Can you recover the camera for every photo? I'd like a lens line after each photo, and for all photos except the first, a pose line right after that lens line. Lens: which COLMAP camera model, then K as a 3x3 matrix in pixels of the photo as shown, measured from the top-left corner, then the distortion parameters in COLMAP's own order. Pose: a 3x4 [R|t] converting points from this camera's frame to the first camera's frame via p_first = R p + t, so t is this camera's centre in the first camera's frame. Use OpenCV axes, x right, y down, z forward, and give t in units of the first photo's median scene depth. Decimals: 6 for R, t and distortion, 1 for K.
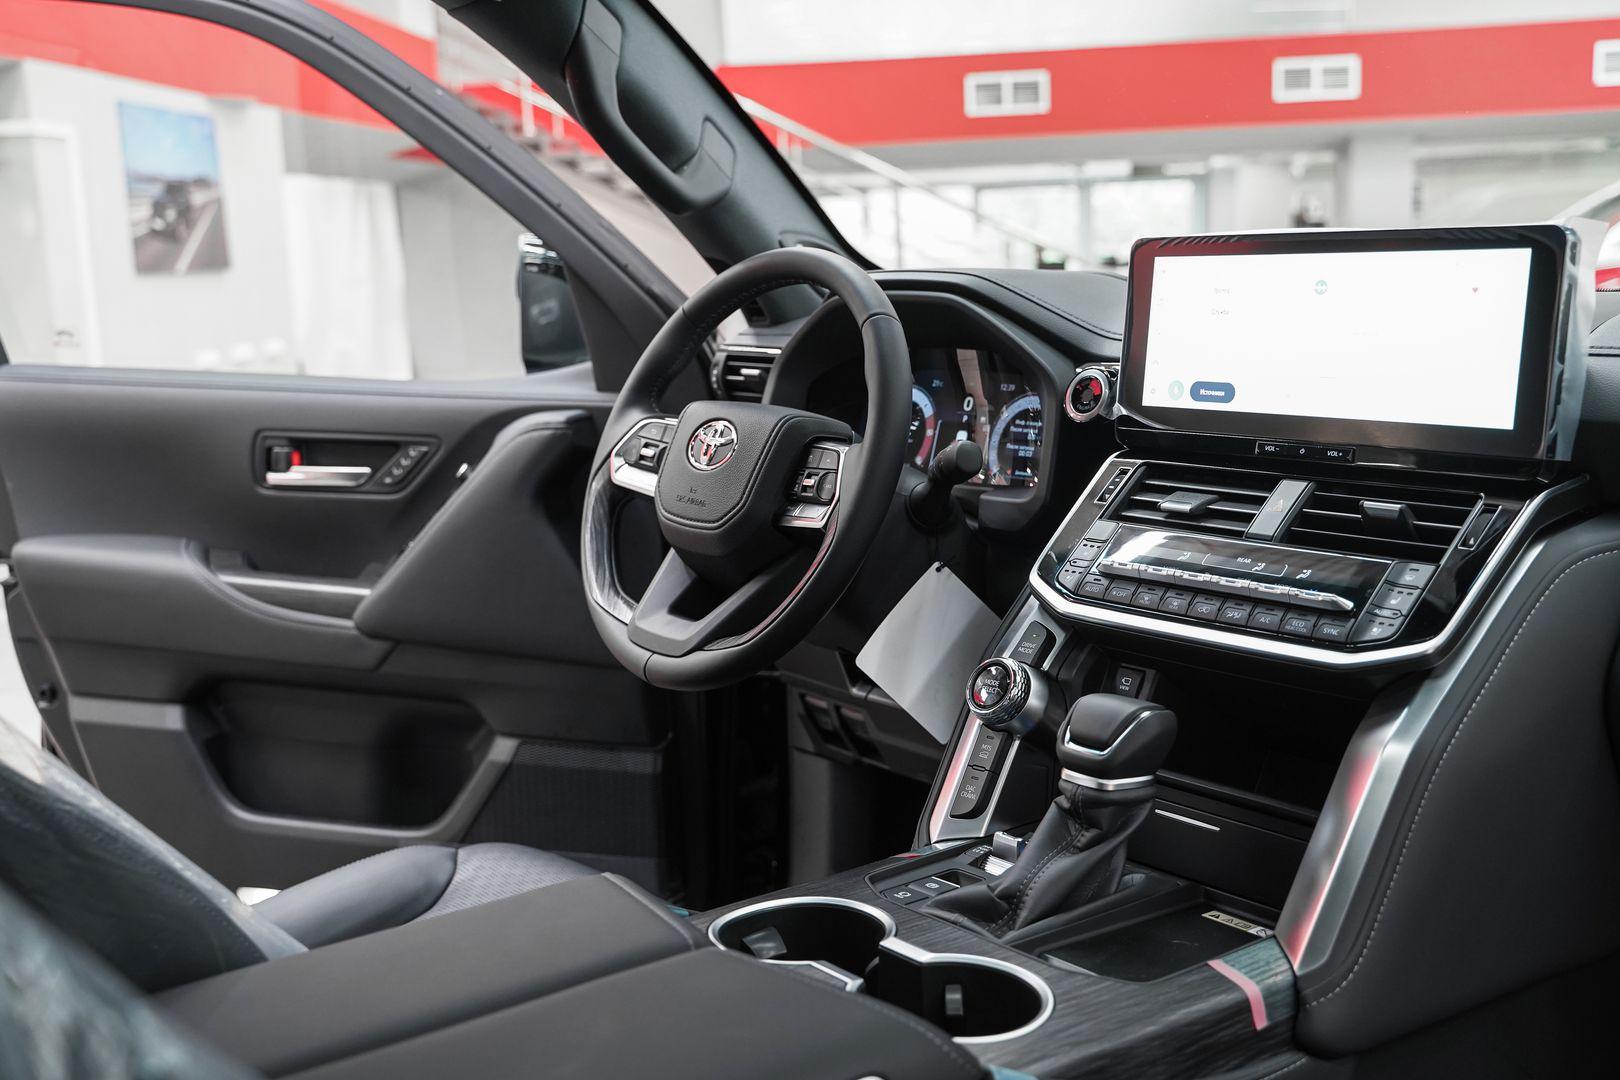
lens RADIAL K [[1731.7, 0, 810.0], [0, 1731.7, 540.0], [0, 0, 1]] dist [-0.004789, -0.007875]
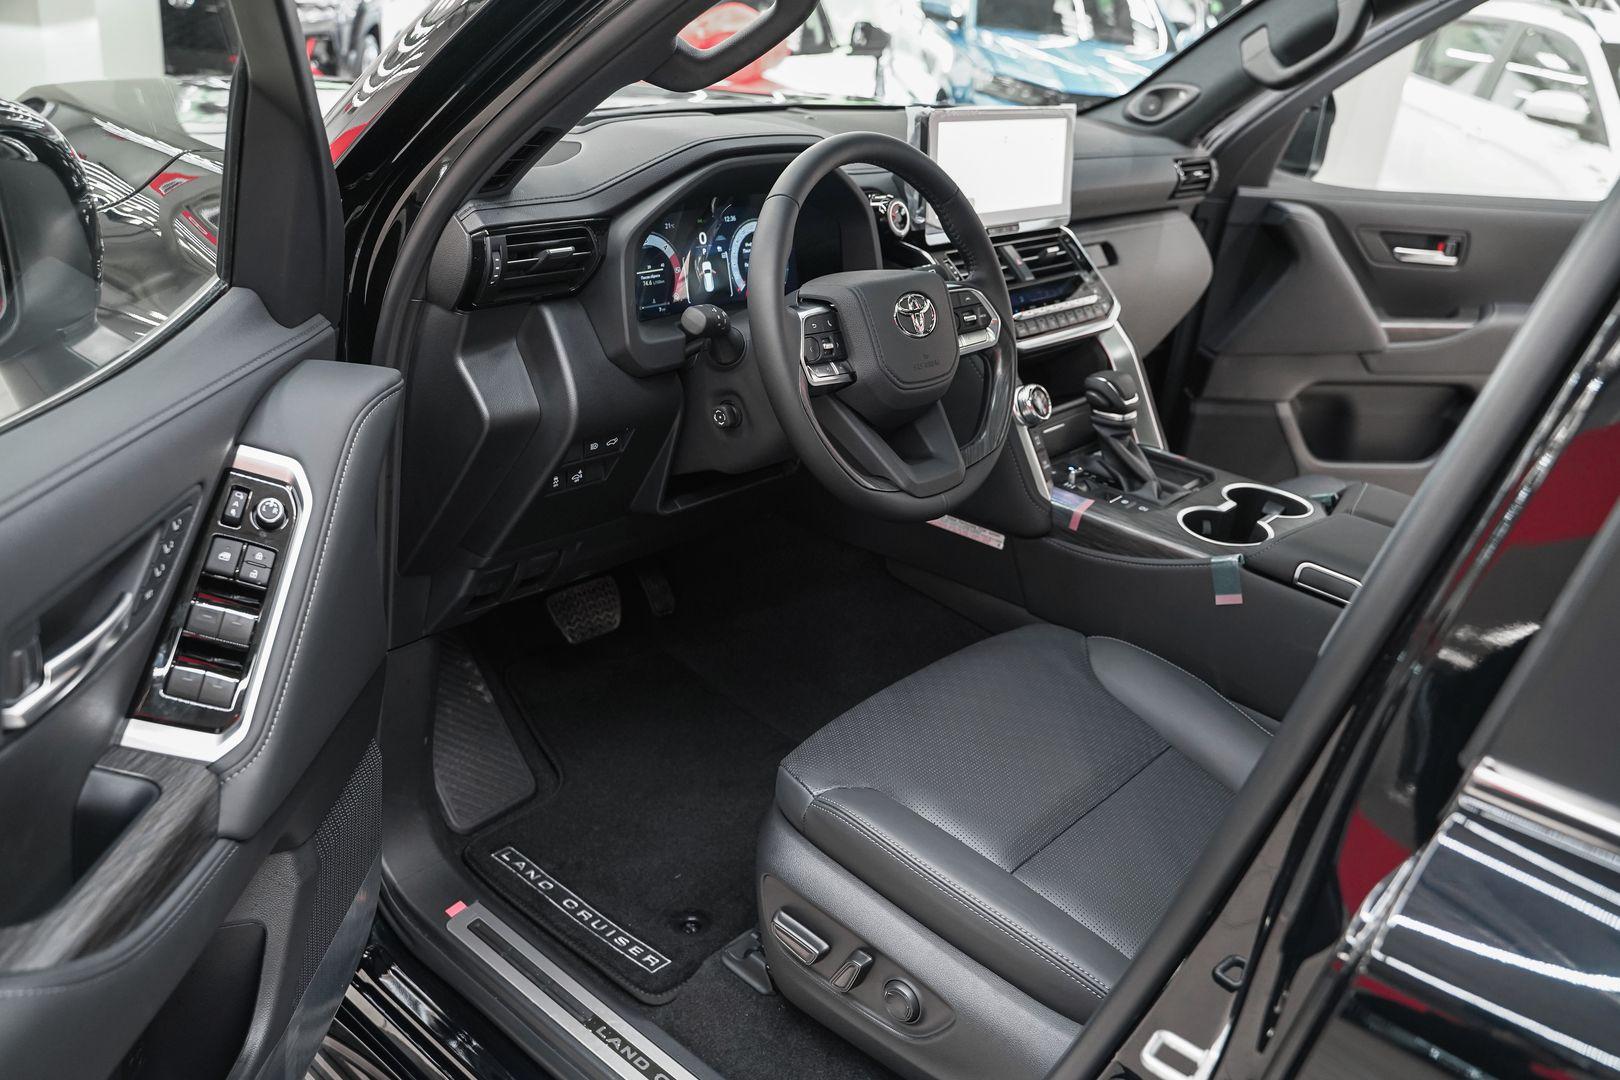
lens RADIAL K [[1325.6, 0, 810.0], [0, 1325.6, 540.0], [0, 0, 1]] dist [-0.109711, 0.081224]
pose [[-0.186380, -0.401929, 0.896502, -0.851143], [0.056013, 0.906659, 0.418128, -0.277071], [-0.980880, 0.128146, -0.146470, 1.142557]]
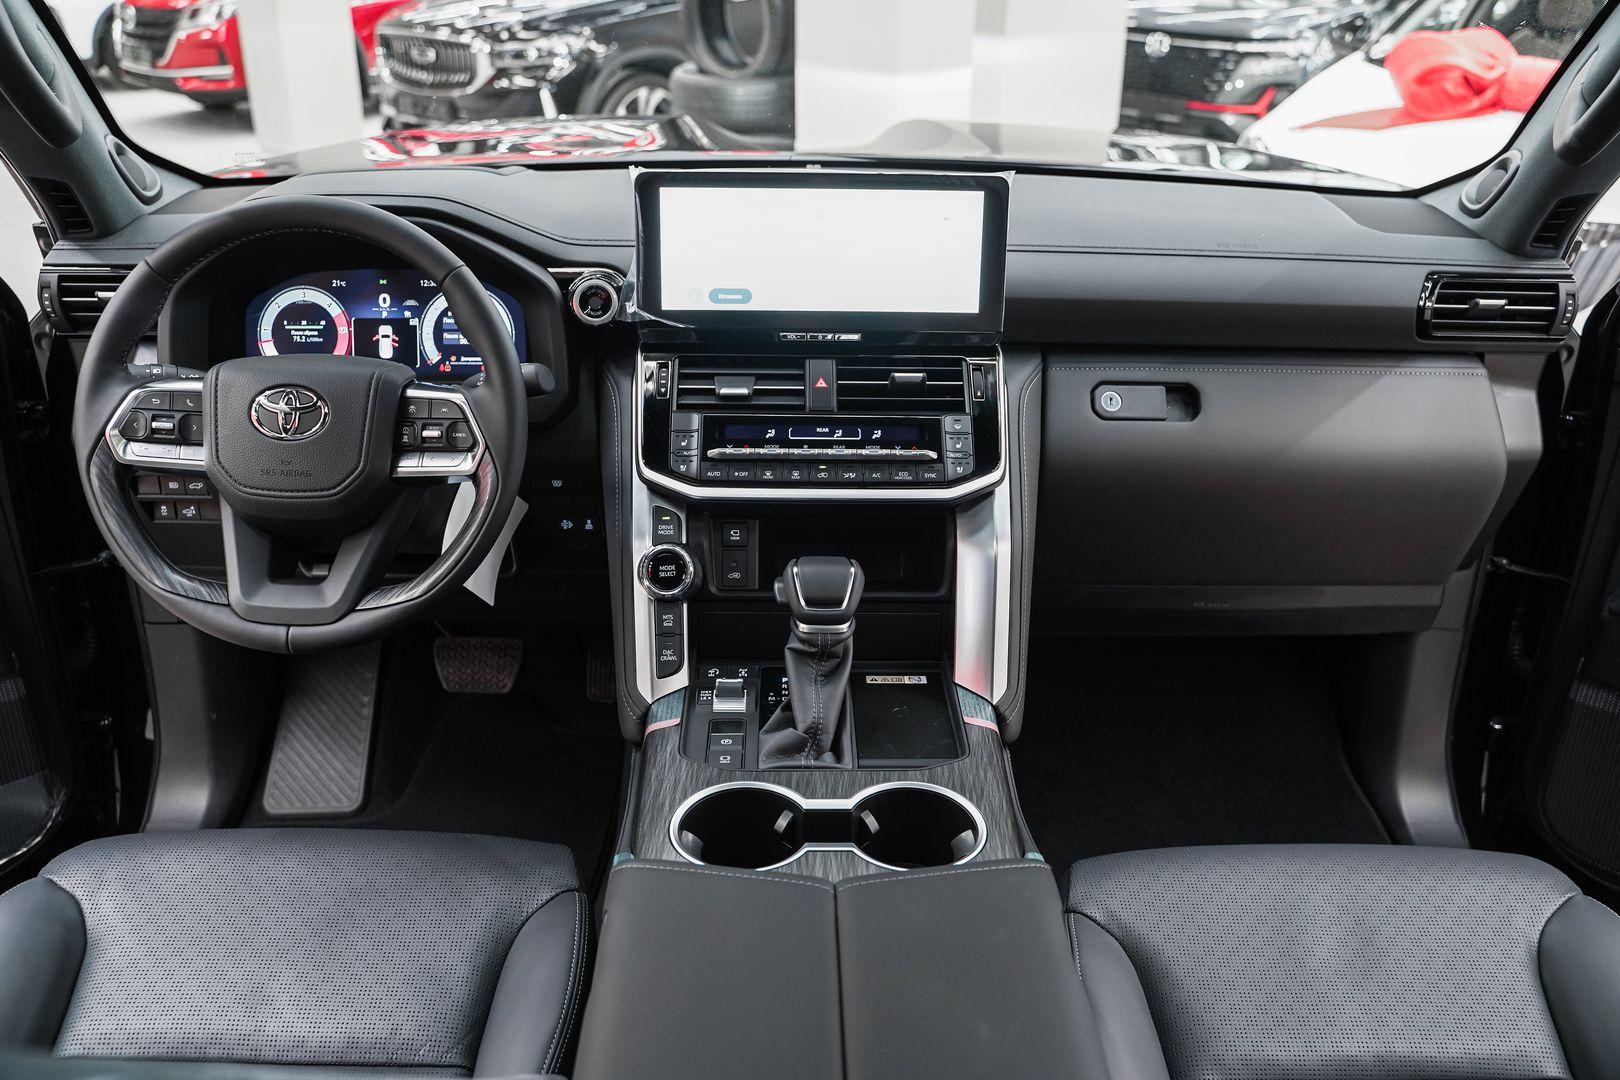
lens RADIAL K [[1325.6, 0, 810.0], [0, 1325.6, 540.0], [0, 0, 1]] dist [-0.109711, 0.081224]
pose [[0.614602, -0.313372, 0.723922, -0.411672], [0.096508, 0.940684, 0.325270, -0.189016], [-0.782912, -0.130048, 0.608388, 0.276885]]
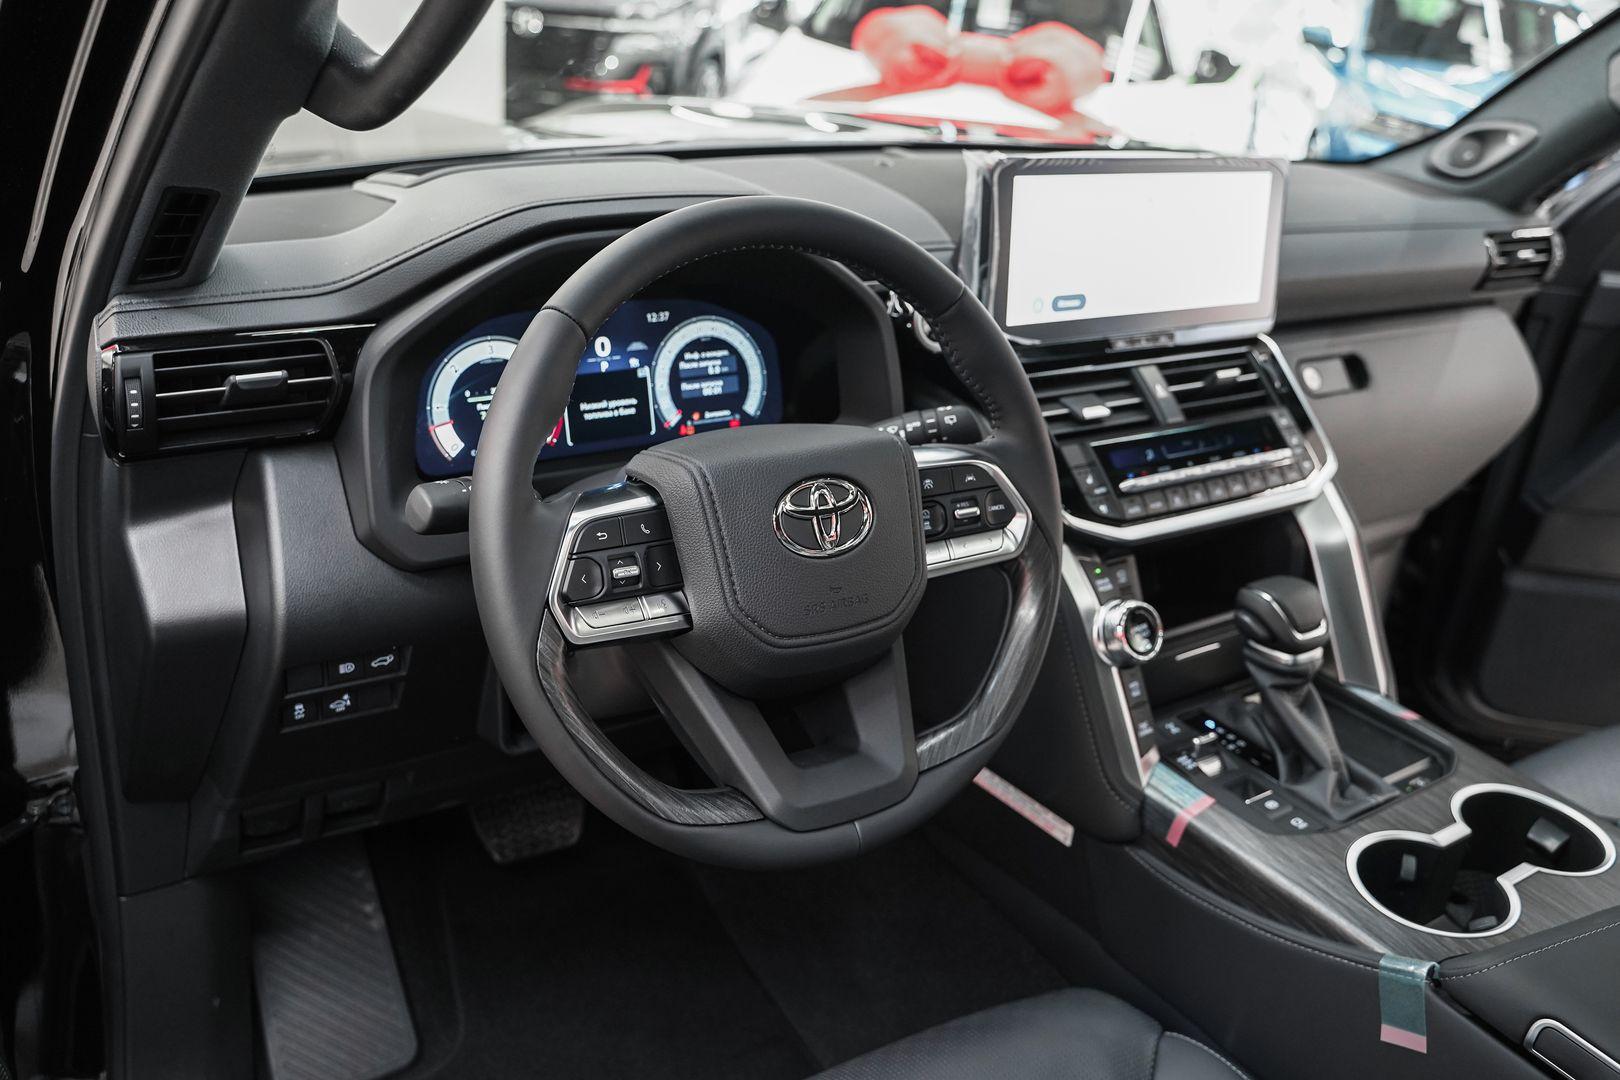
lens RADIAL K [[1325.6, 0, 810.0], [0, 1325.6, 540.0], [0, 0, 1]] dist [-0.109711, 0.081224]
pose [[0.101242, -0.386852, 0.916567, -0.500154], [0.075348, 0.921637, 0.380668, -0.228381], [-0.992004, 0.030522, 0.122457, 0.881372]]
